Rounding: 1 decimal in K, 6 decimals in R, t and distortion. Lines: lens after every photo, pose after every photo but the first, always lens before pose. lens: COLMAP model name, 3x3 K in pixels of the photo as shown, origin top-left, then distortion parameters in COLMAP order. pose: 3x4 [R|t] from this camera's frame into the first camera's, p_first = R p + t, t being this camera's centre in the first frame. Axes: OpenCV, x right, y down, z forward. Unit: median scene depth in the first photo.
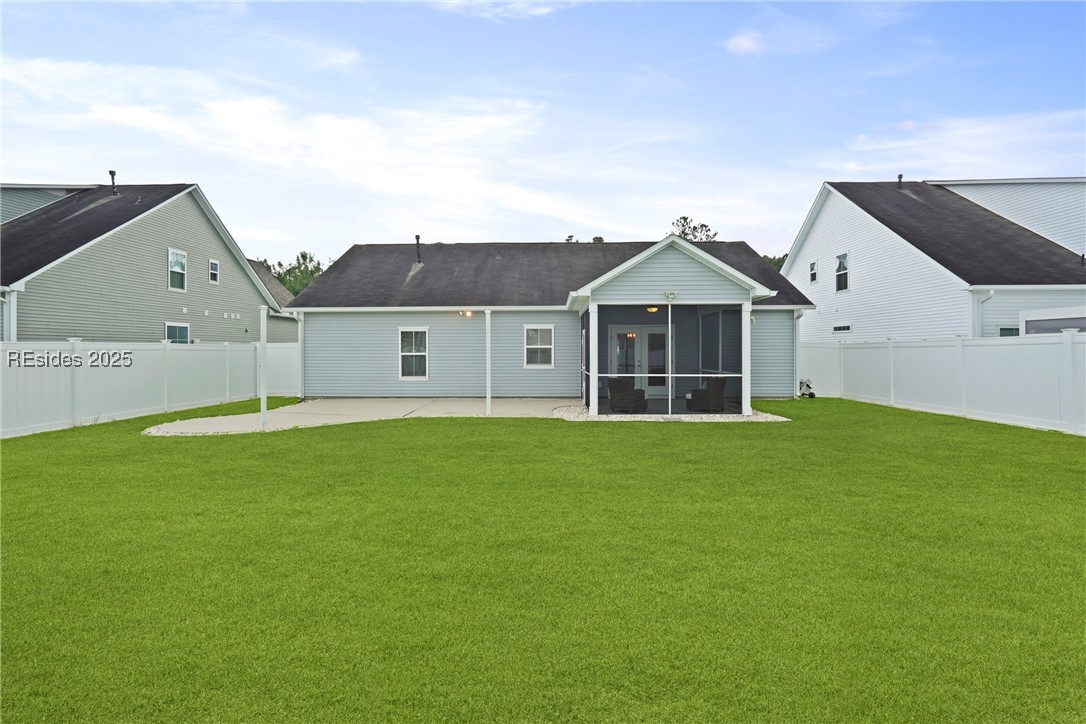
lens RADIAL K [[482.1, 0, 537.6], [0, 482.1, 363.0], [0, 0, 1]] dist [-0.001280, 0.000416]
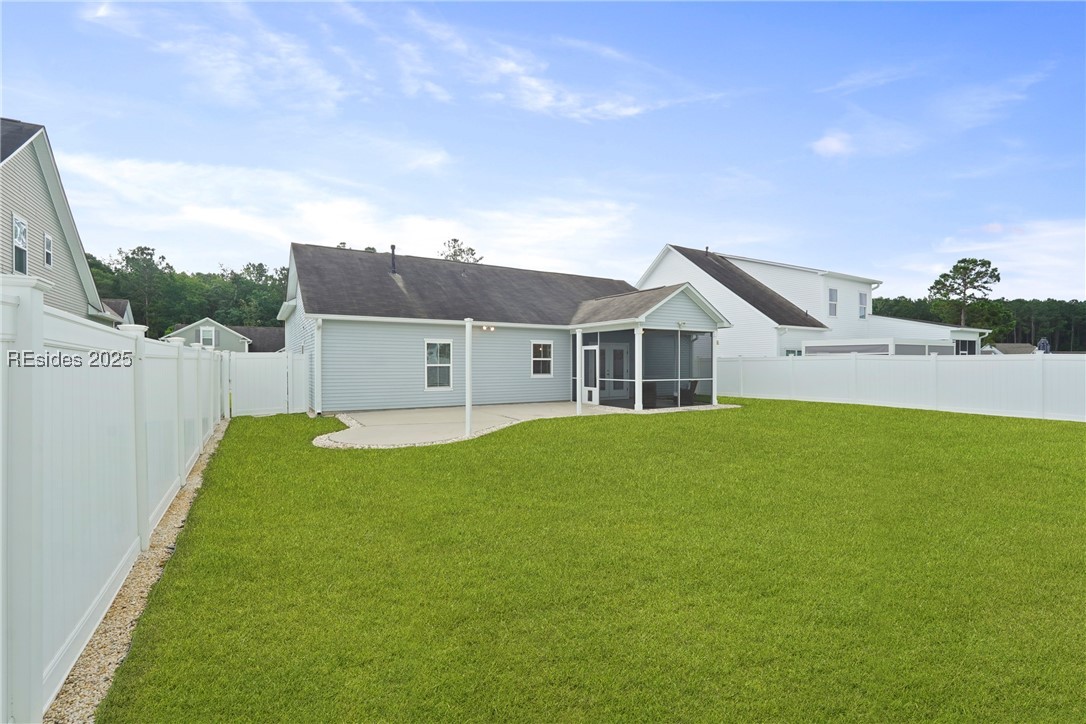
lens RADIAL K [[482.1, 0, 537.6], [0, 482.1, 363.0], [0, 0, 1]] dist [-0.001280, 0.000416]
pose [[0.846800, 0.002341, 0.531907, -0.629219], [0.012098, 0.999647, -0.023661, 0.003607], [-0.531774, 0.026471, 0.846472, 0.012917]]
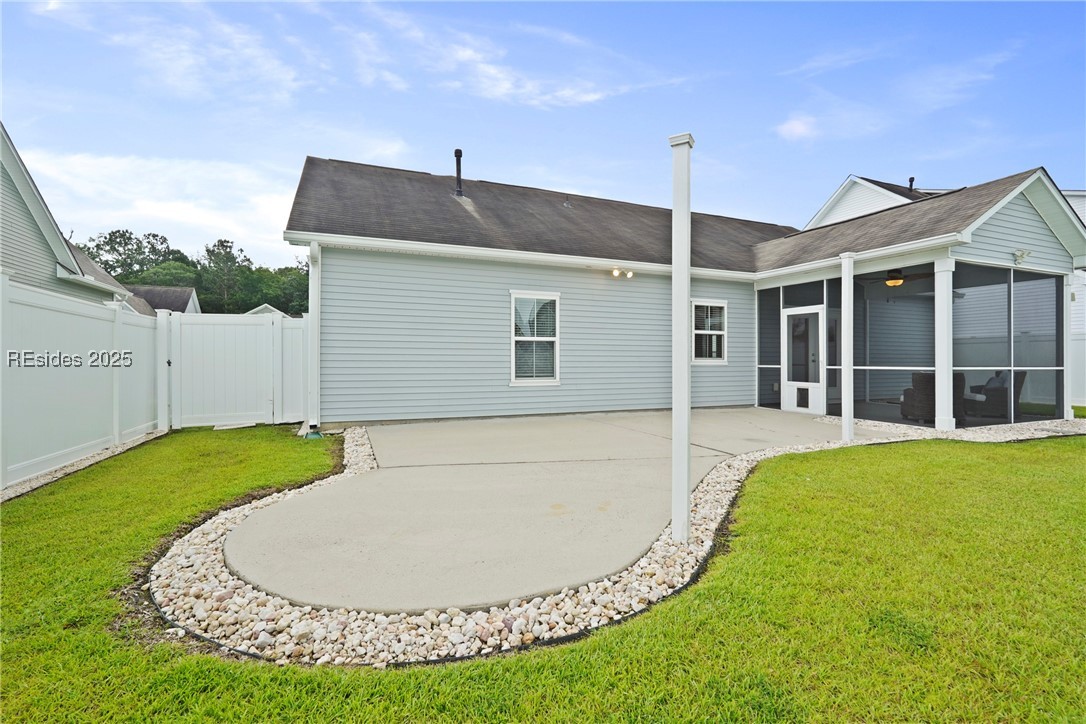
lens RADIAL K [[491.0, 0, 543.0], [0, 491.0, 362.0], [0, 0, 1]] dist [0.000406, 0.000443]
pose [[0.911802, 0.003045, 0.410619, -0.488332], [0.005831, 0.999776, -0.020363, 0.020375], [-0.410589, 0.020961, 0.911580, 0.471195]]
